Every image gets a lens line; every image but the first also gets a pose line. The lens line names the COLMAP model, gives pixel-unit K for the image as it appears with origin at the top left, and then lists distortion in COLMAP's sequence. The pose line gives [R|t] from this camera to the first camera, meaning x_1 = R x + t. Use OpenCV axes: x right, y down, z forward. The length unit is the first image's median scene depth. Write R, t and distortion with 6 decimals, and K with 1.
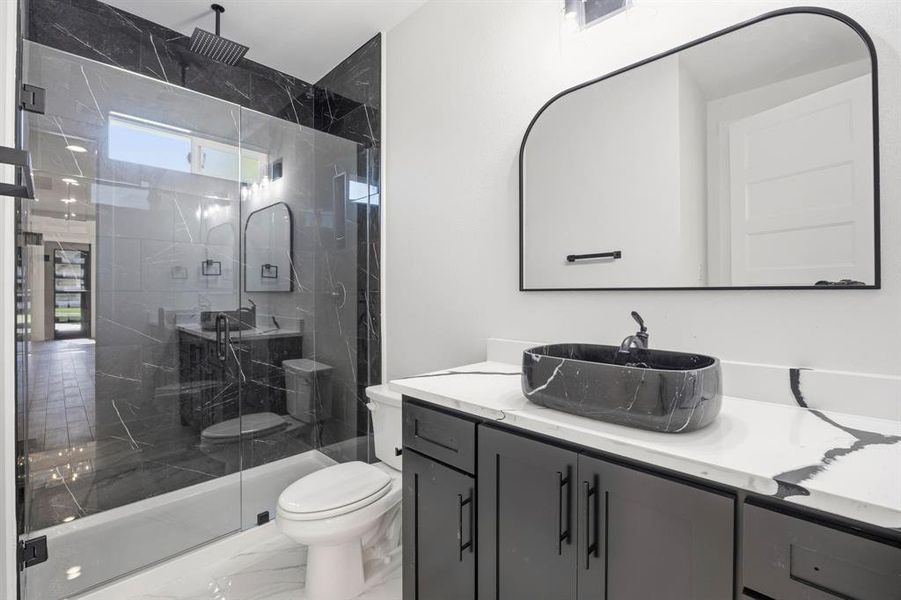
lens RADIAL K [[412.2, 0, 450.7], [0, 412.2, 294.3], [0, 0, 1]] dist [-0.000737, -0.000151]
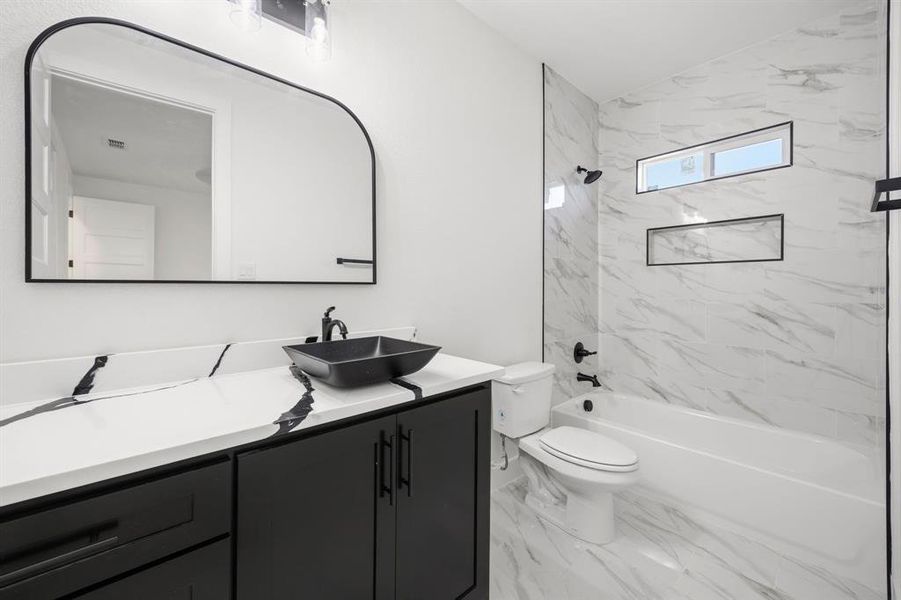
lens RADIAL K [[353.0, 0, 451.1], [0, 353.0, 290.7], [0, 0, 1]] dist [-0.001258, -0.000290]
pose [[0.045384, -0.010235, 0.998917, -0.367167], [-0.000320, 0.999947, 0.010260, -0.000660], [-0.998970, -0.000785, 0.045379, 0.378531]]
